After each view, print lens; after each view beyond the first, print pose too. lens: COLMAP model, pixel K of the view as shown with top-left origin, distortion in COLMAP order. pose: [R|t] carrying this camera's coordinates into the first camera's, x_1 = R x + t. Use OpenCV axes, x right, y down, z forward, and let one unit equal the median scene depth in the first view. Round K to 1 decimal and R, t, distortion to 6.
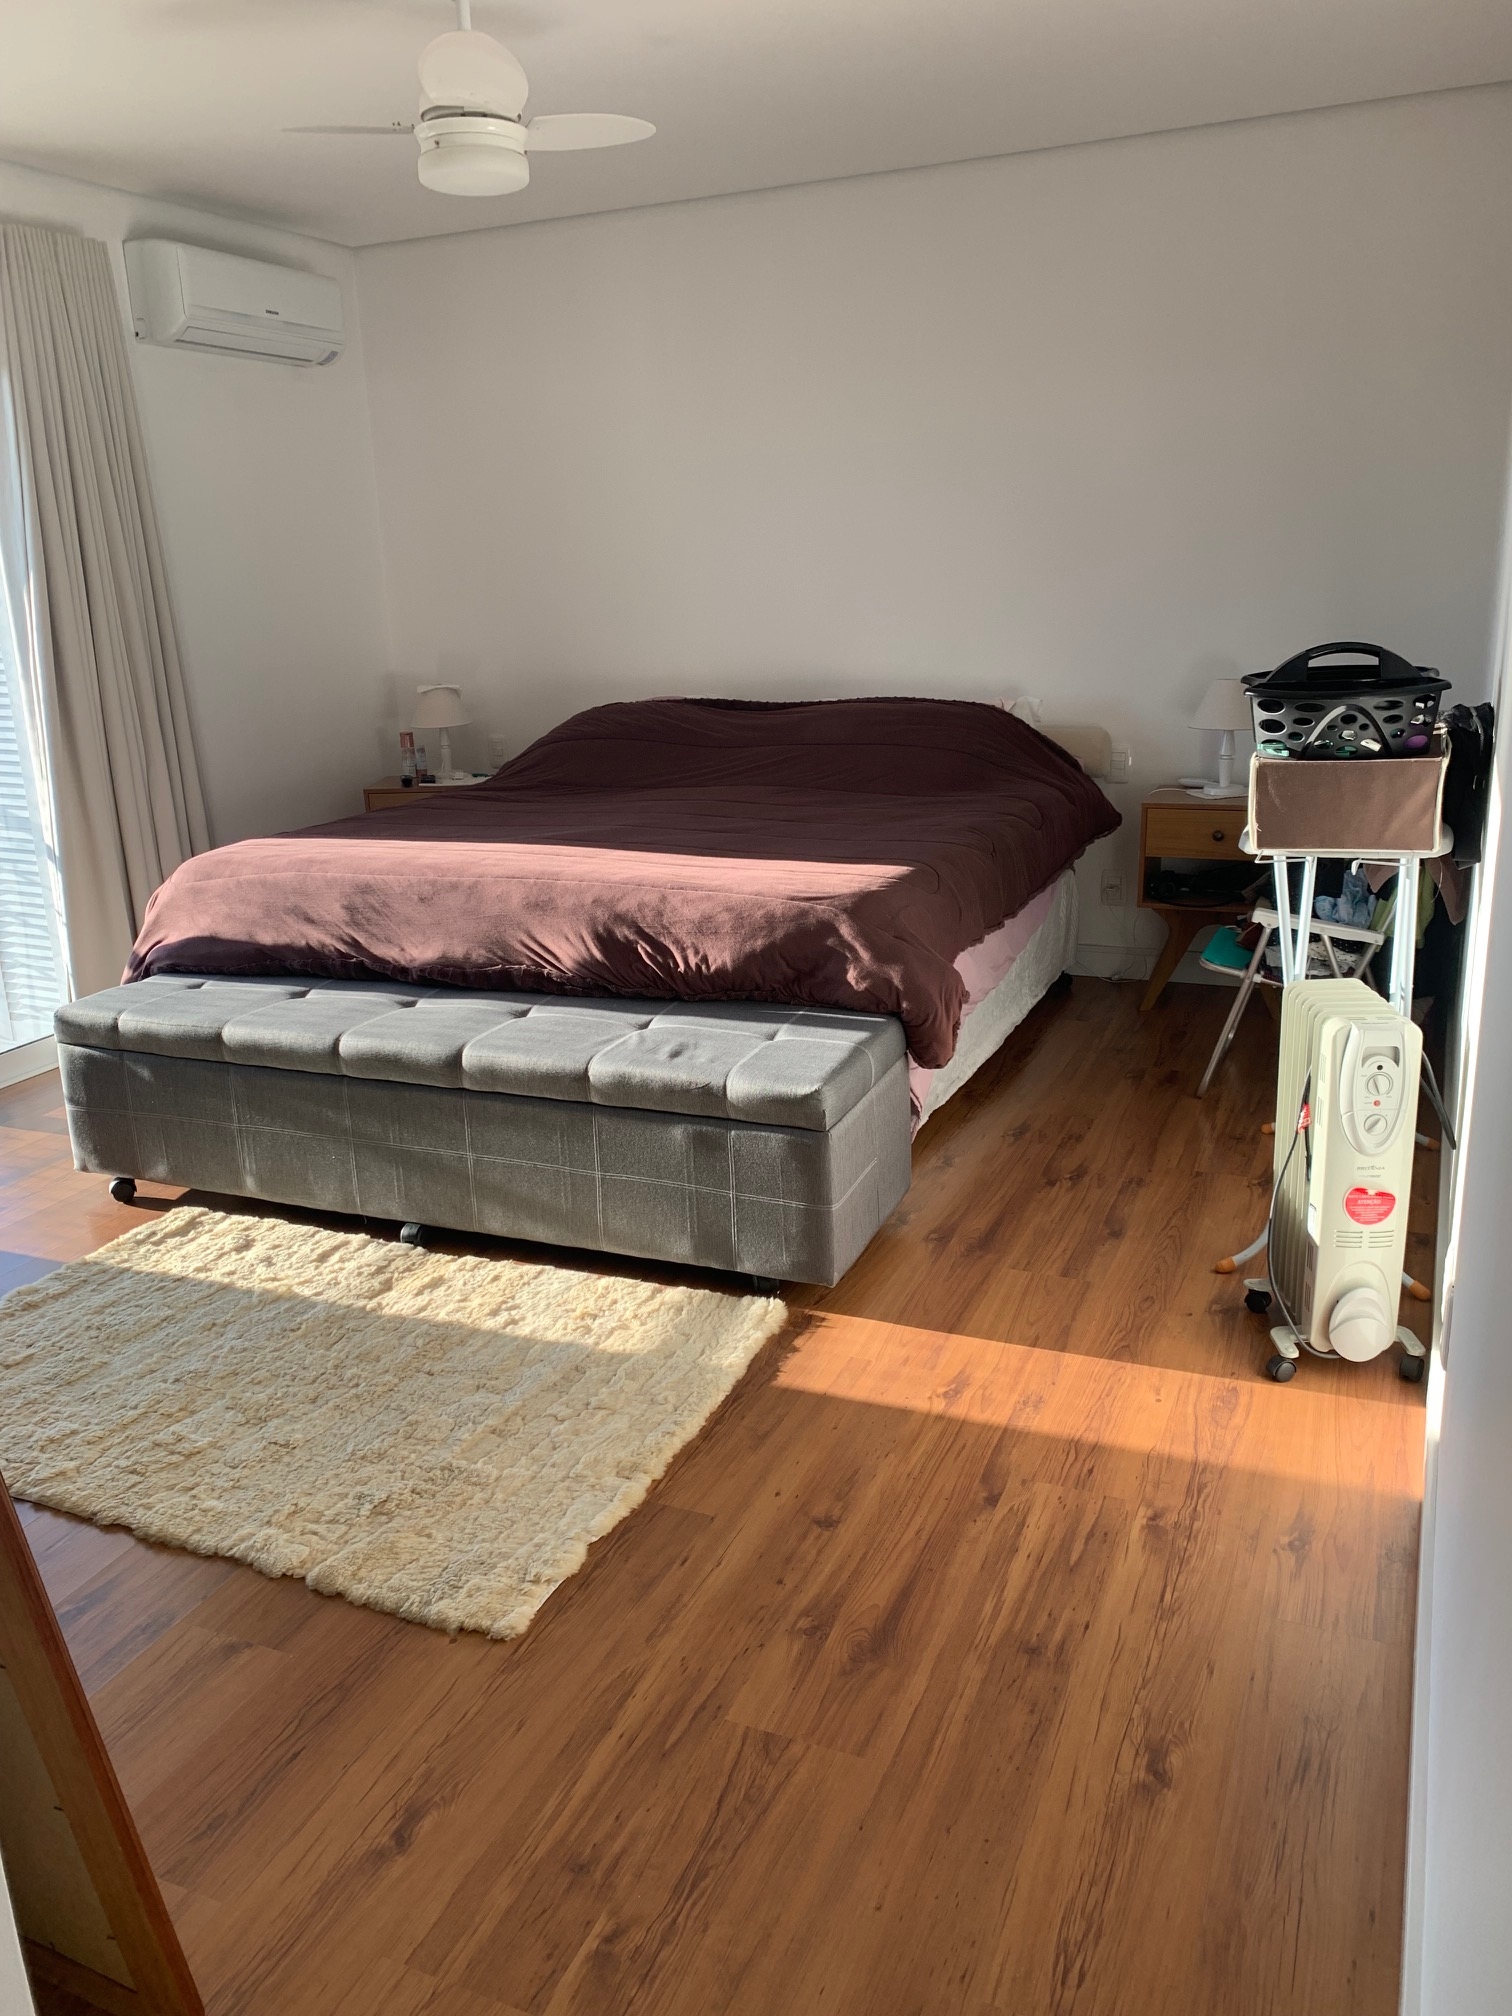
lens RADIAL K [[1548.5, 0, 755.8], [0, 1548.5, 996.8], [0, 0, 1]] dist [0.037845, -0.054057]
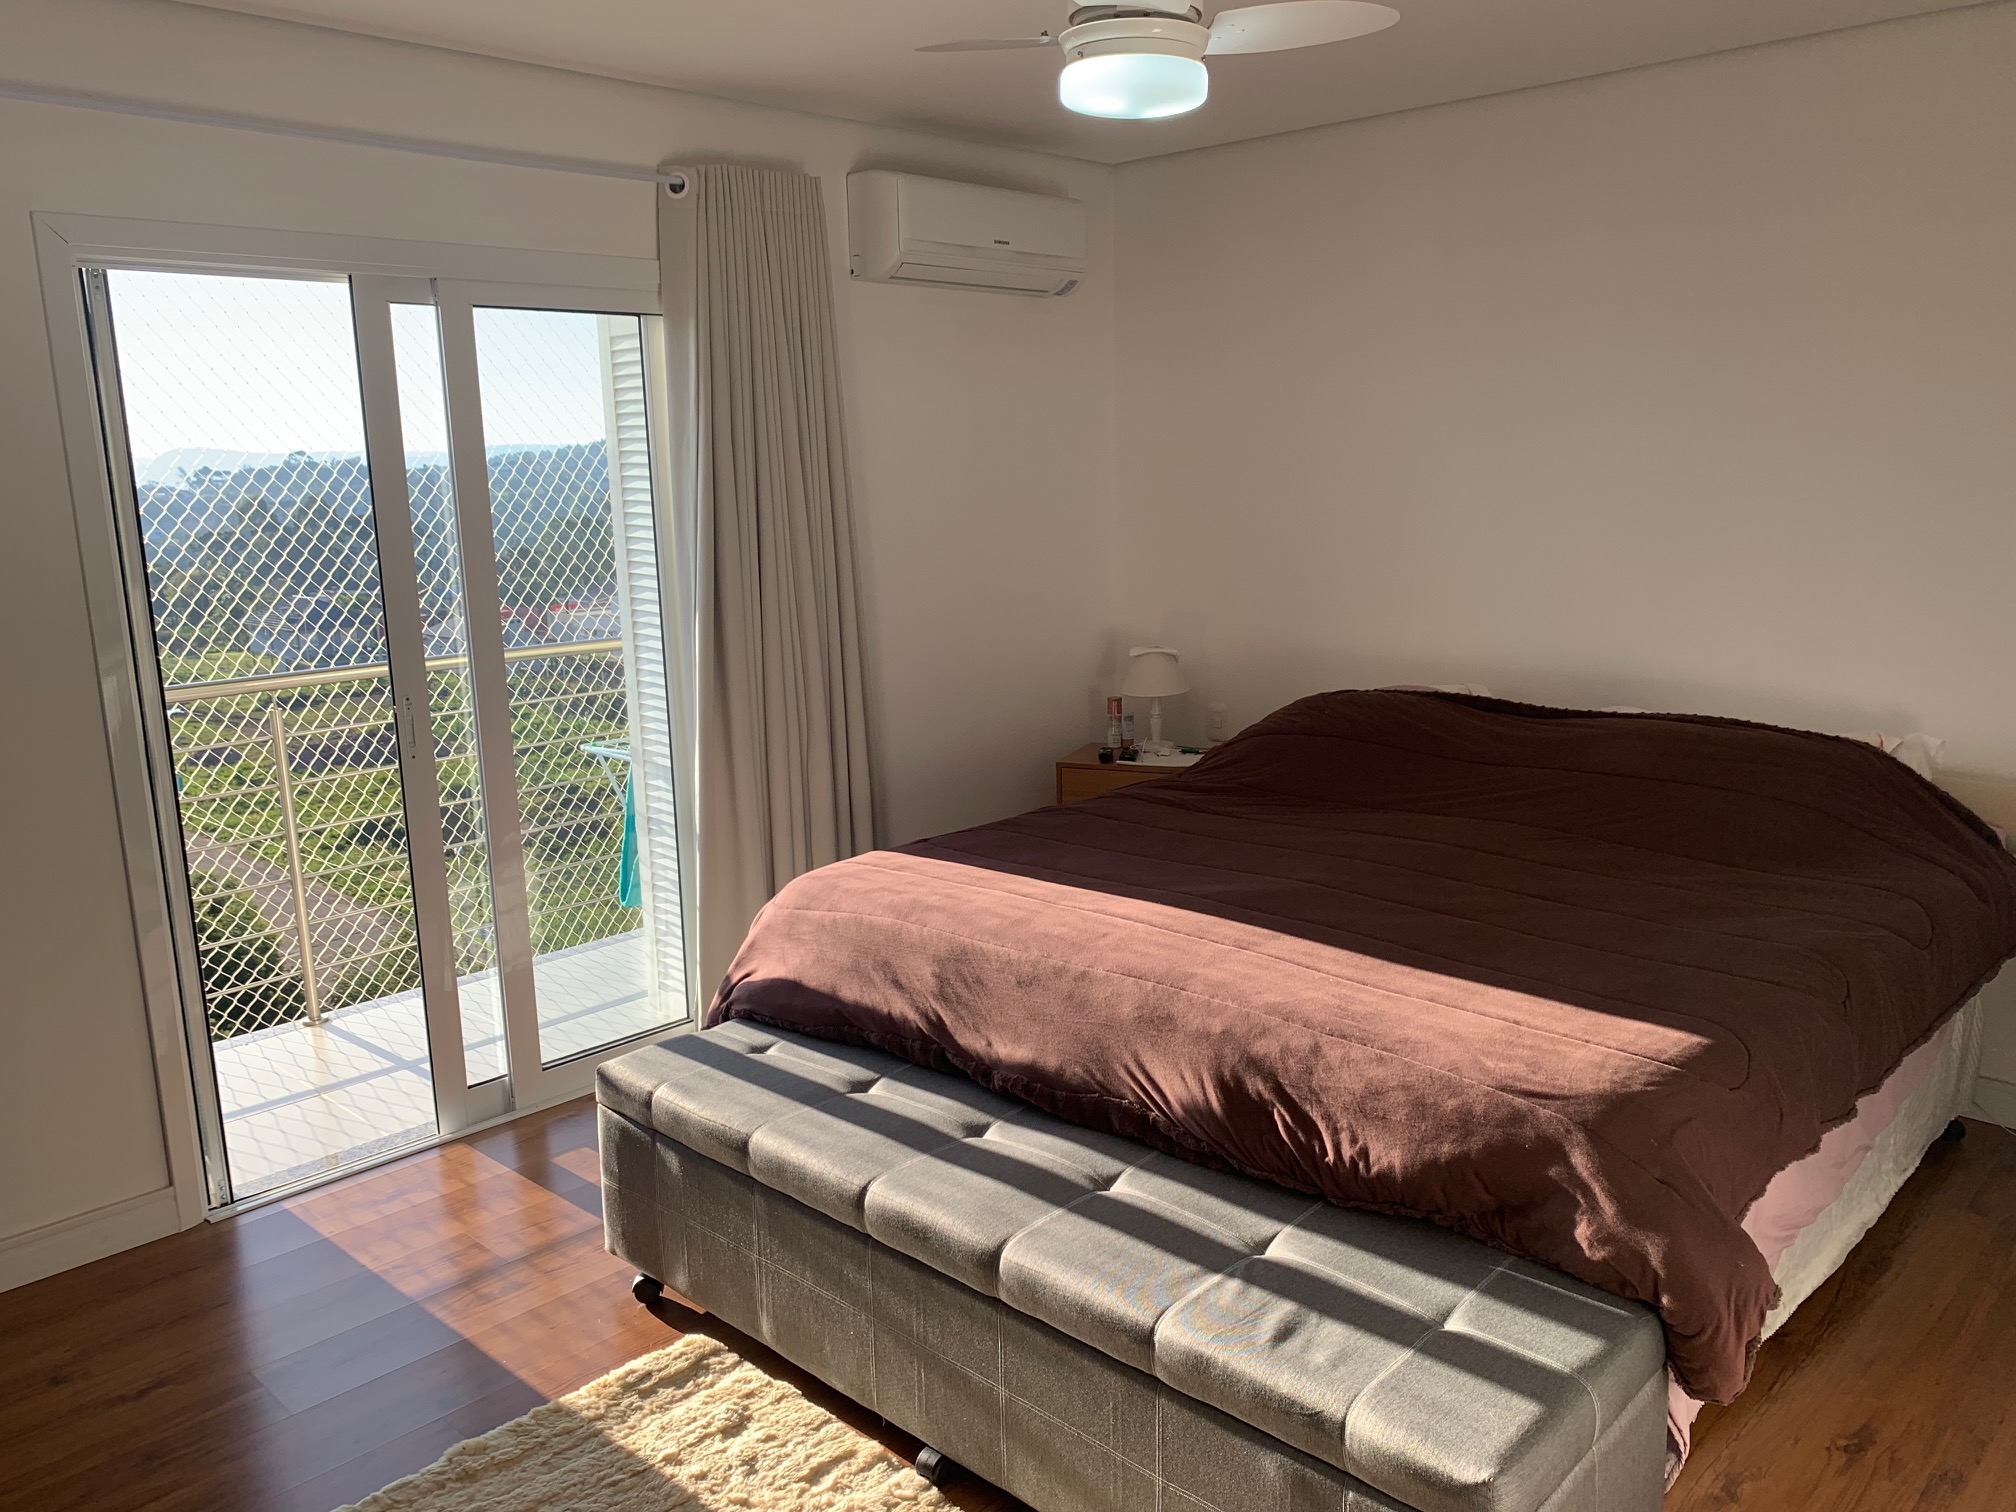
lens RADIAL K [[1548.5, 0, 1023.1], [0, 1548.5, 762.8], [0, 0, 1]] dist [0.037845, -0.054057]
pose [[0.937782, 0.081315, -0.337568, 0.044500], [-0.104337, 0.993254, -0.050592, -0.146250], [0.331177, 0.082665, 0.939940, 0.280223]]
